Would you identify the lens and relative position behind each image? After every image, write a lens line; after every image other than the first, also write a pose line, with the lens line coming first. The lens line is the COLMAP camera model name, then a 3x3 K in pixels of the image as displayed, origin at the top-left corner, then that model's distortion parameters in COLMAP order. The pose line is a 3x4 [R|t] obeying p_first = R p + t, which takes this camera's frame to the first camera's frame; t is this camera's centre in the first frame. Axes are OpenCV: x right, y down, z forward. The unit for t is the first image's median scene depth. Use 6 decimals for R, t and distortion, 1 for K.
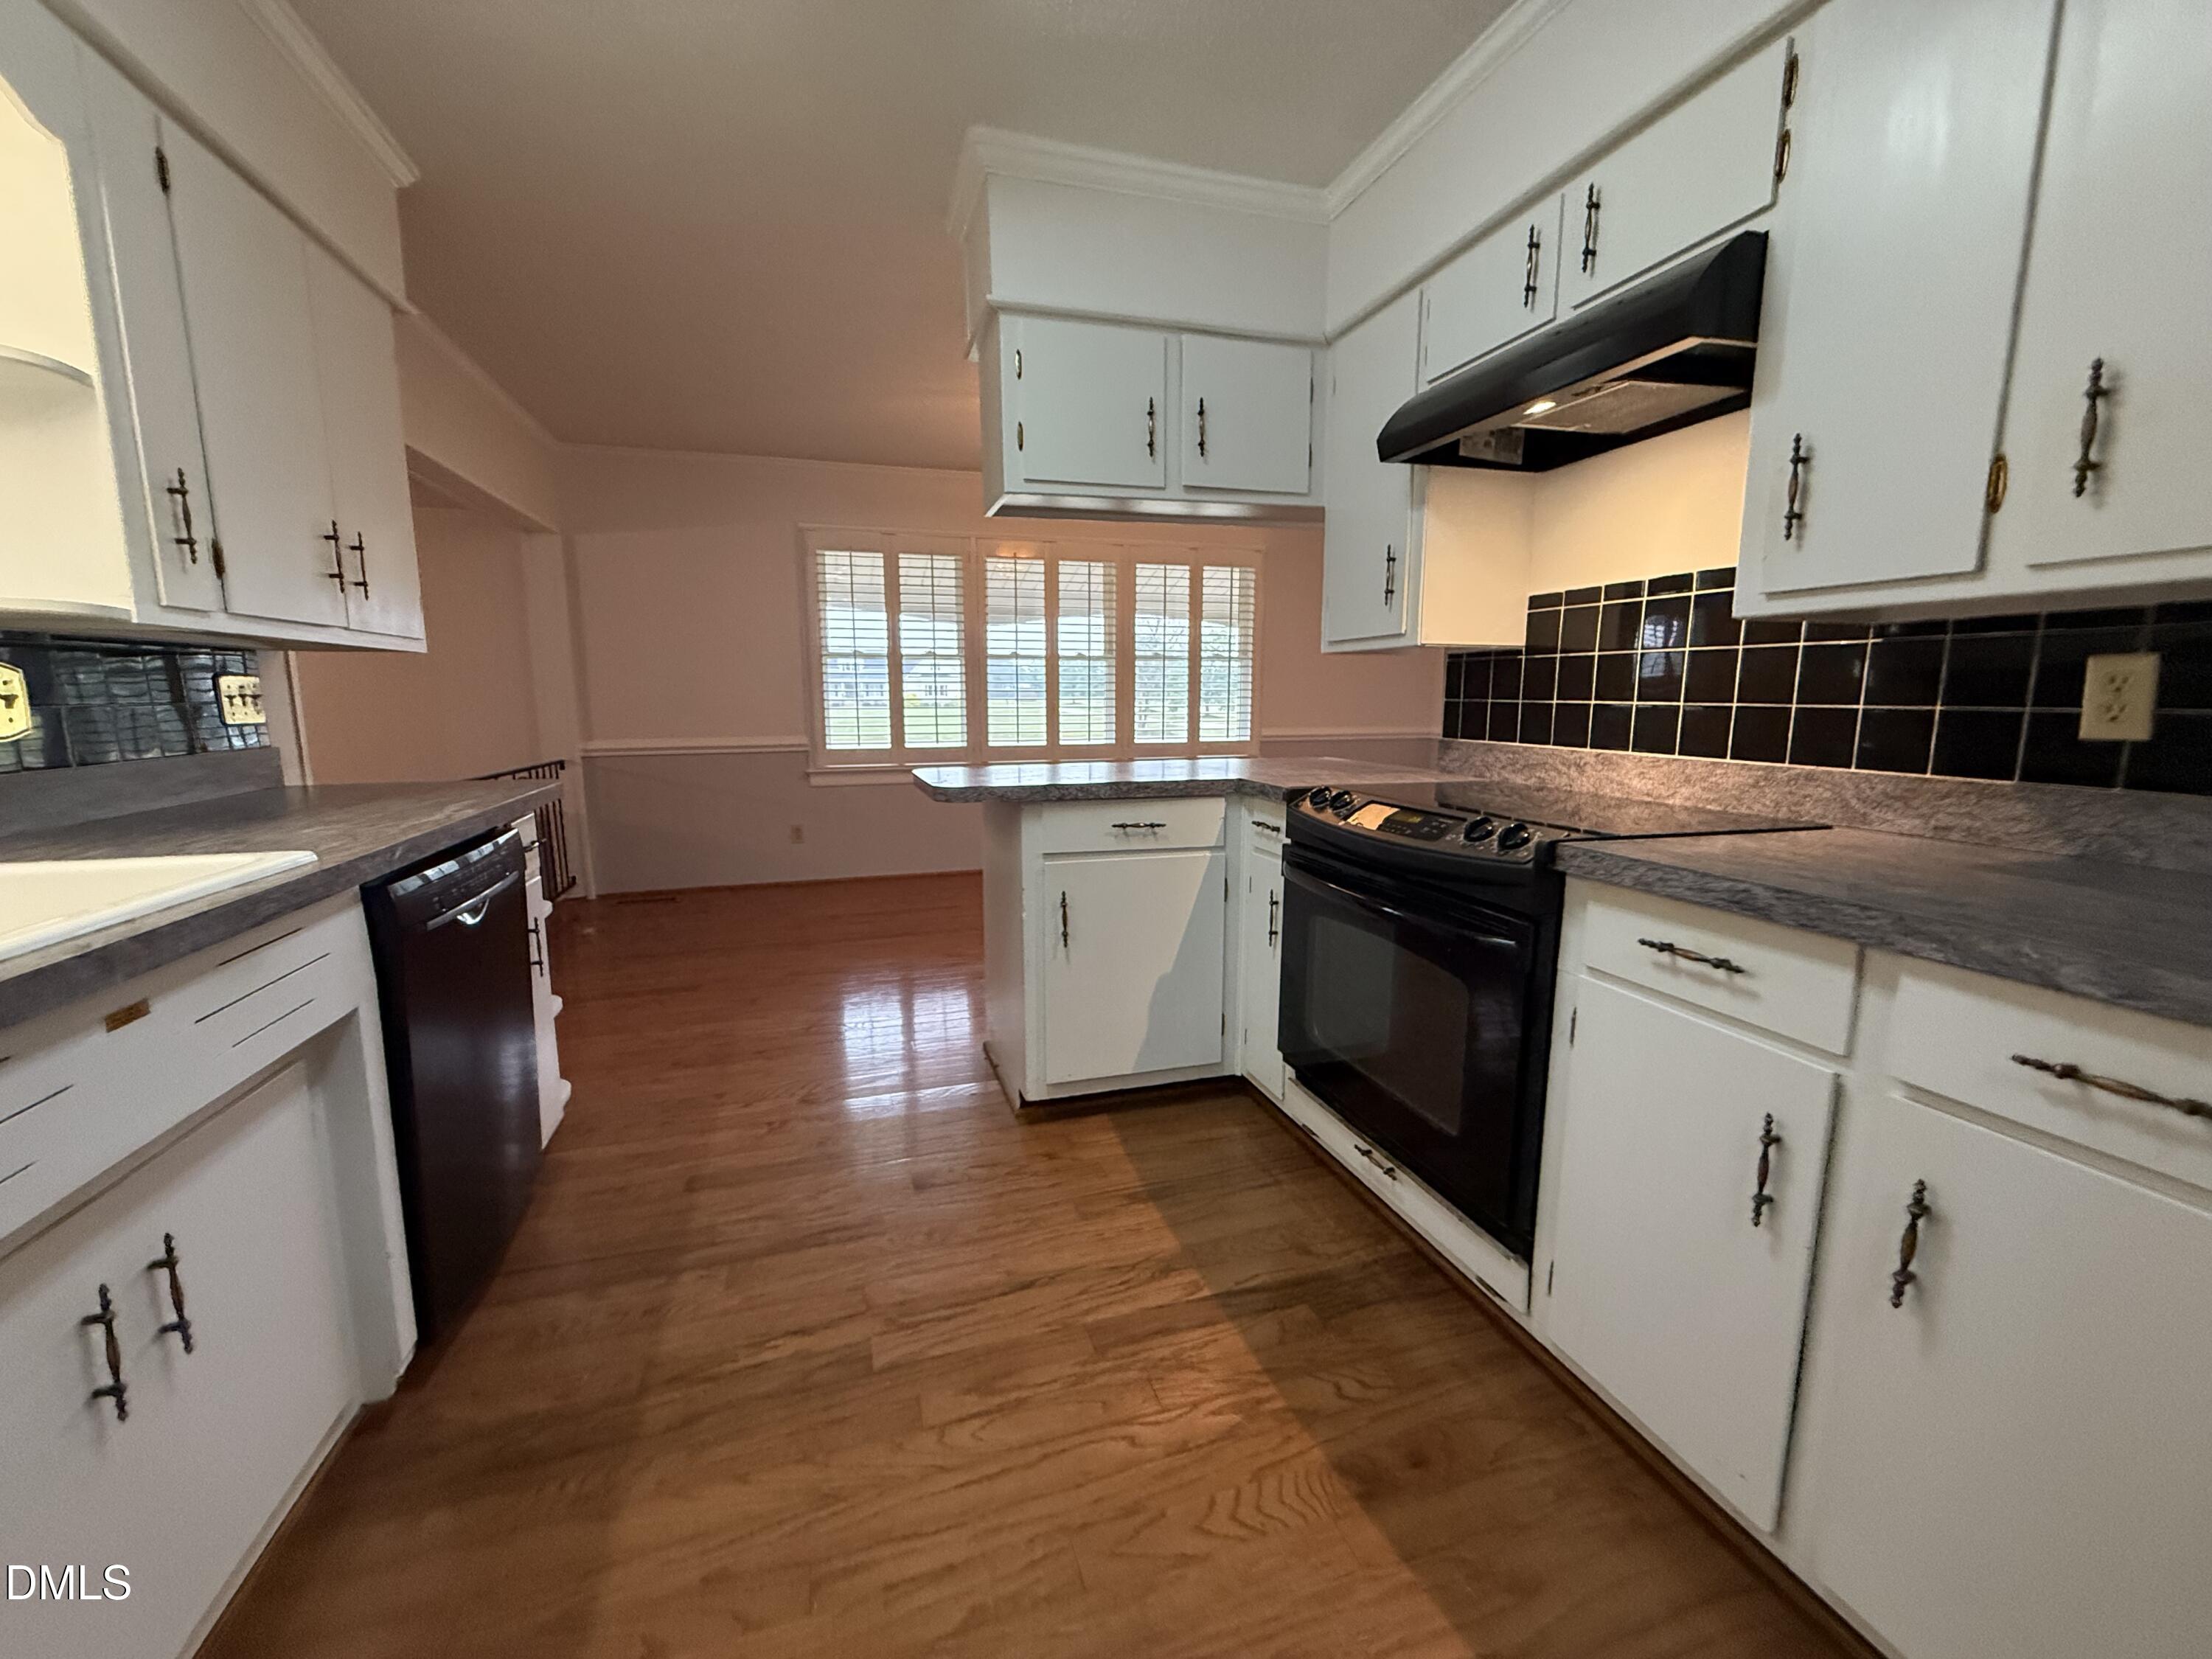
lens RADIAL K [[882.2, 0, 1092.7], [0, 882.2, 823.9], [0, 0, 1]] dist [-0.000195, -0.000203]
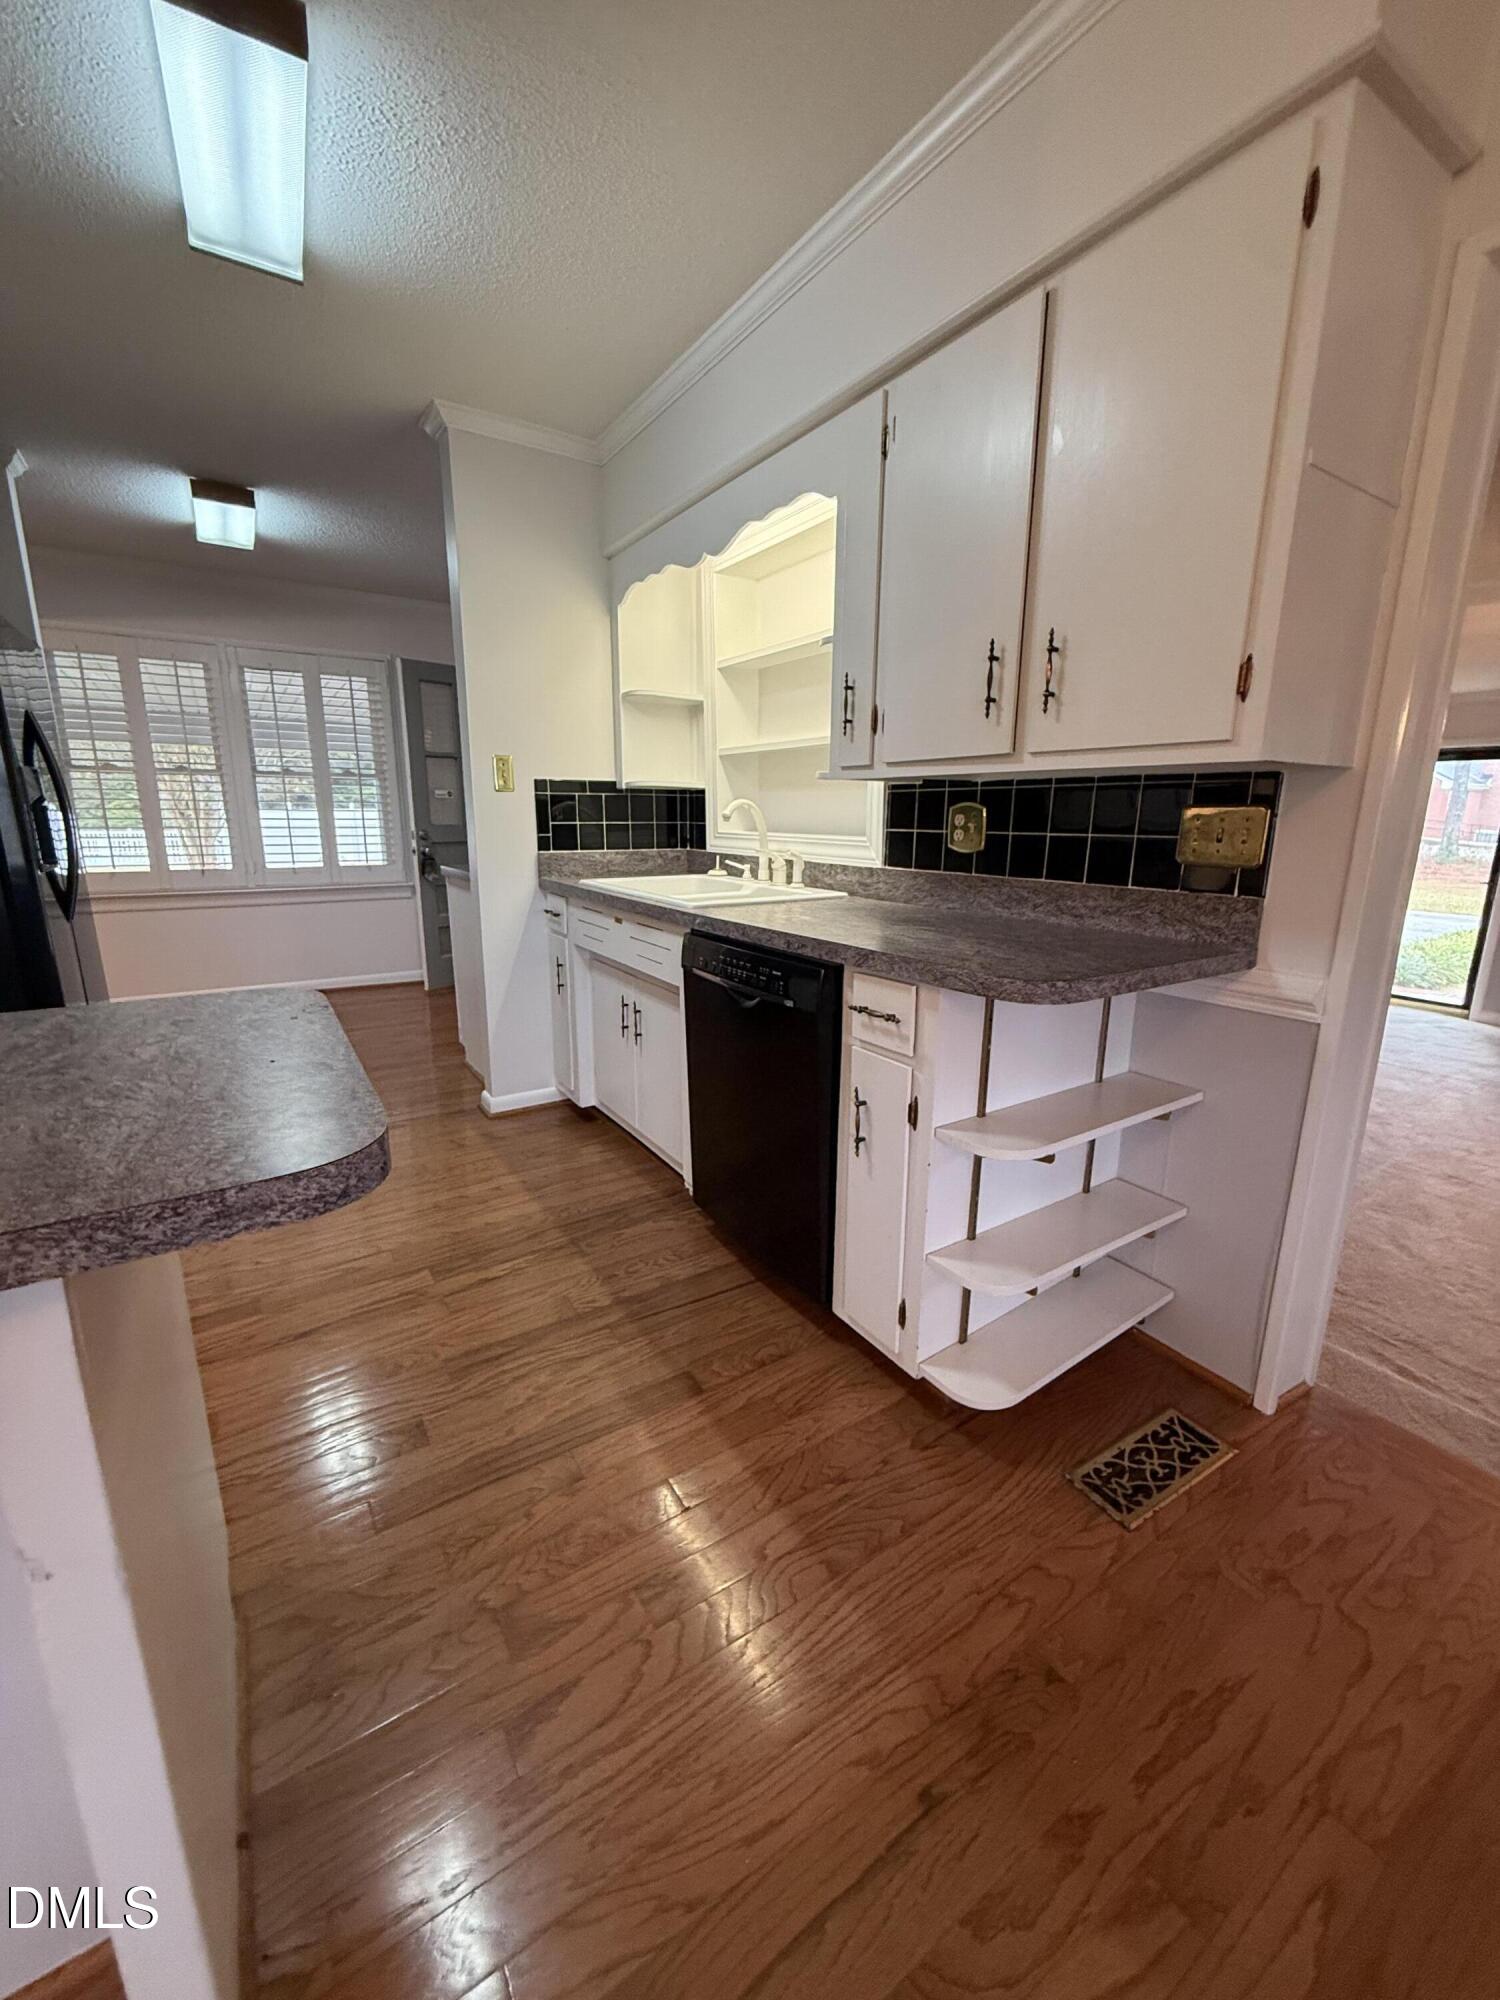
lens RADIAL K [[797.6, 0, 751.5], [0, 797.6, 995.3], [0, 0, 1]] dist [-0.000195, -0.000203]
pose [[-0.962469, 0.053811, -0.266002, -0.397677], [-0.047719, 0.931320, 0.361063, -0.311935], [0.267162, 0.360205, -0.893799, 1.976697]]
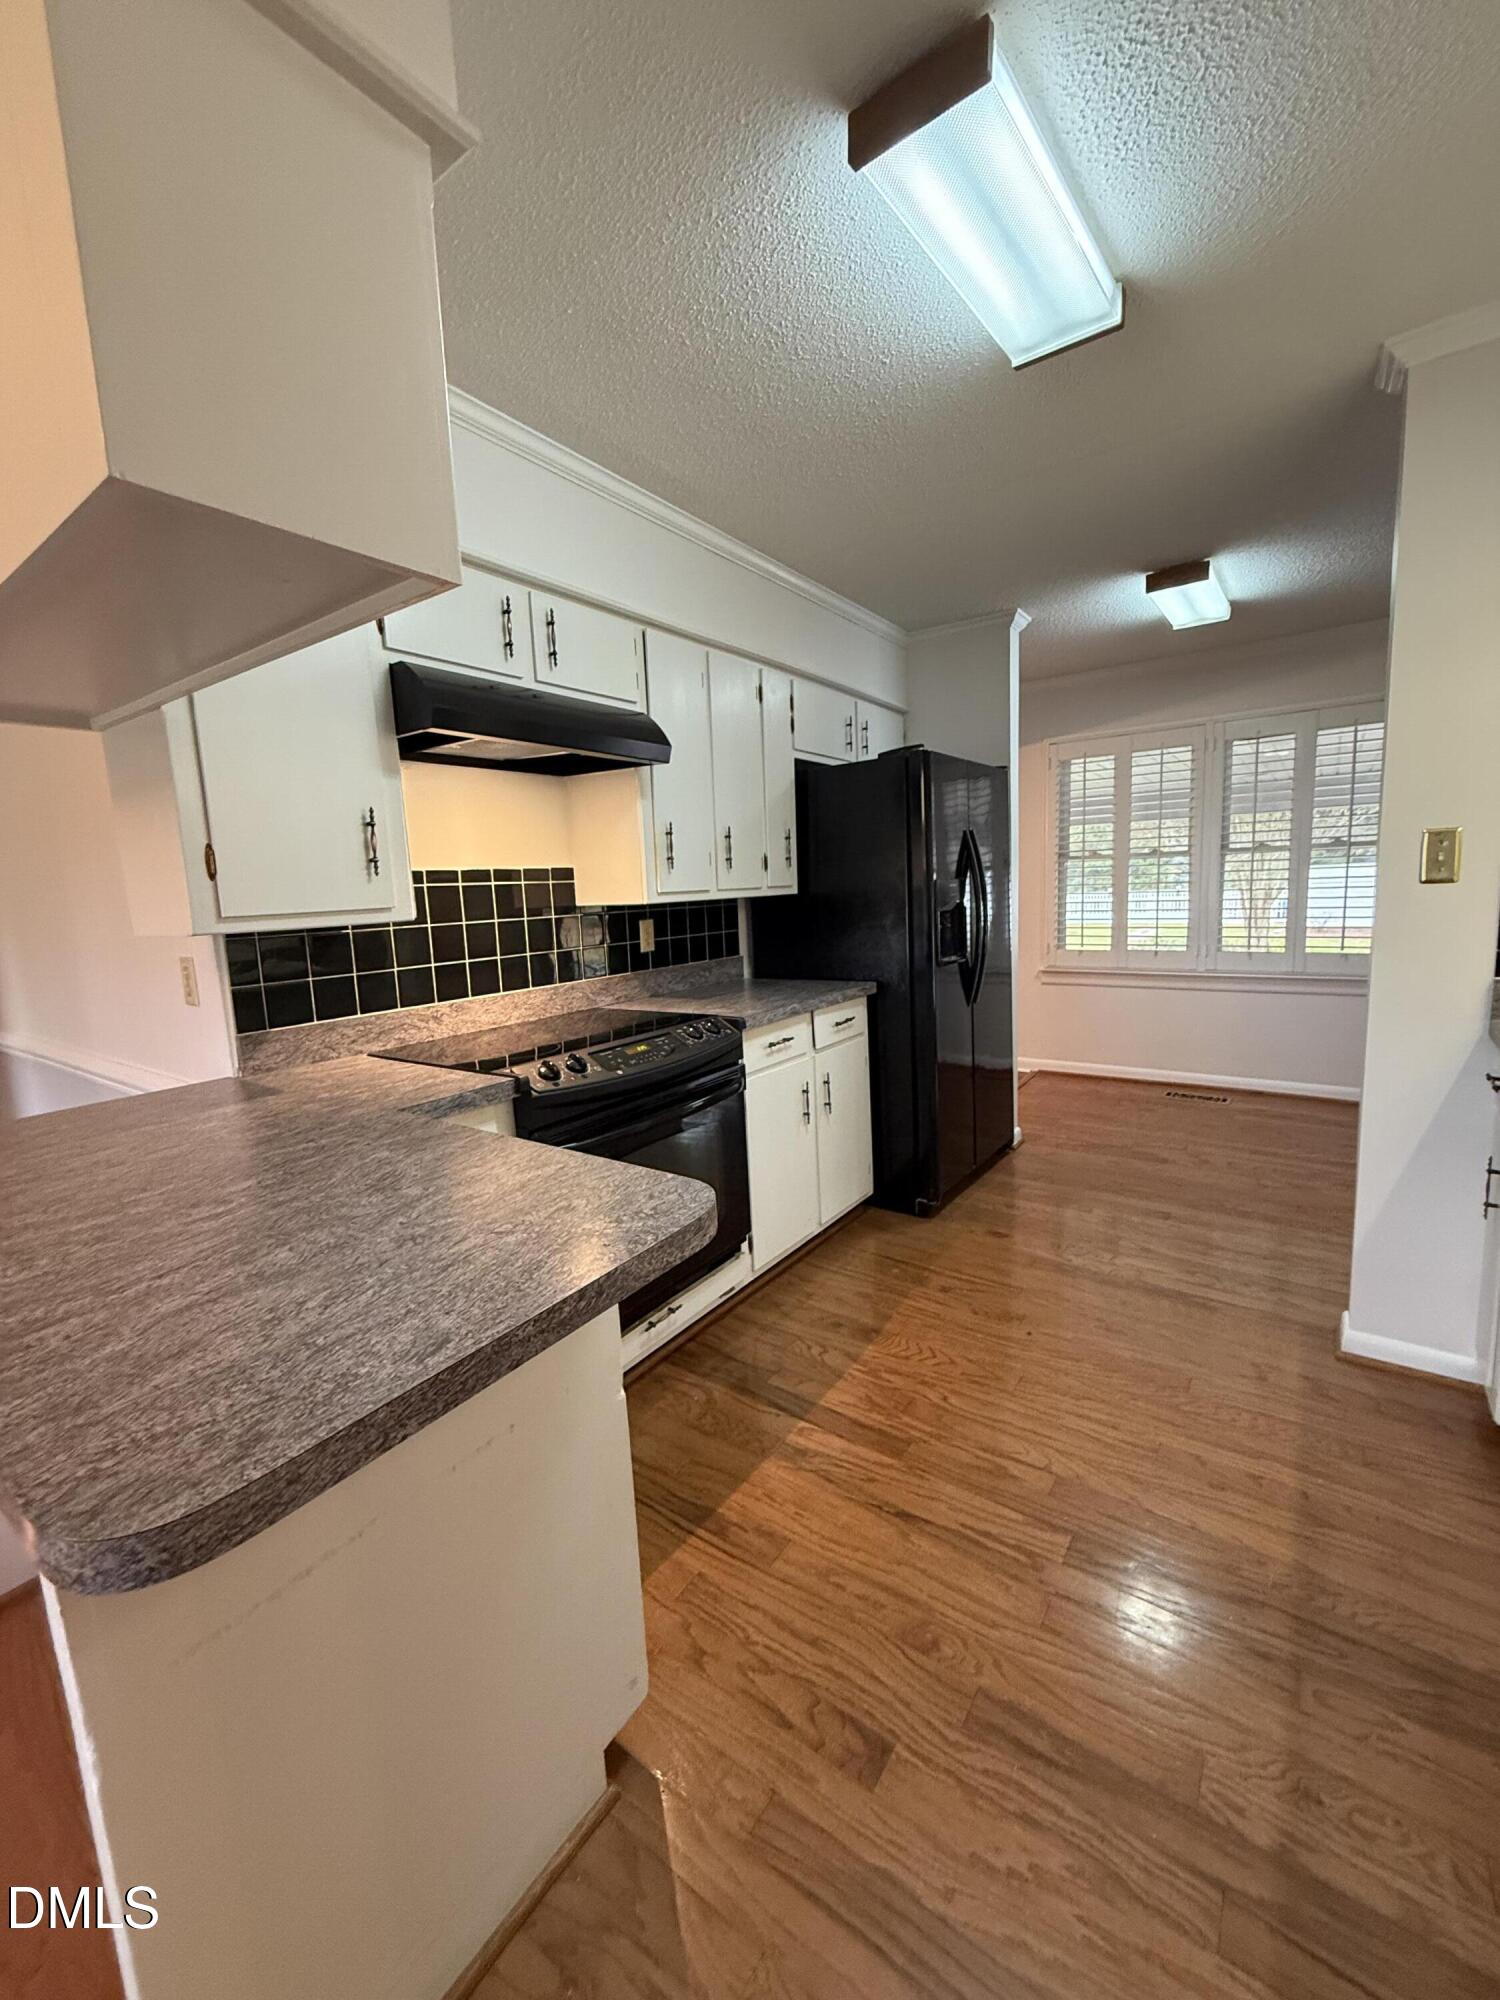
lens RADIAL K [[797.6, 0, 752.9], [0, 797.6, 994.1], [0, 0, 1]] dist [-0.000195, -0.000203]
pose [[-0.602946, -0.082448, 0.793510, -0.685805], [0.161604, 0.961403, 0.222686, -0.326913], [-0.781243, 0.262502, -0.566350, 1.546442]]
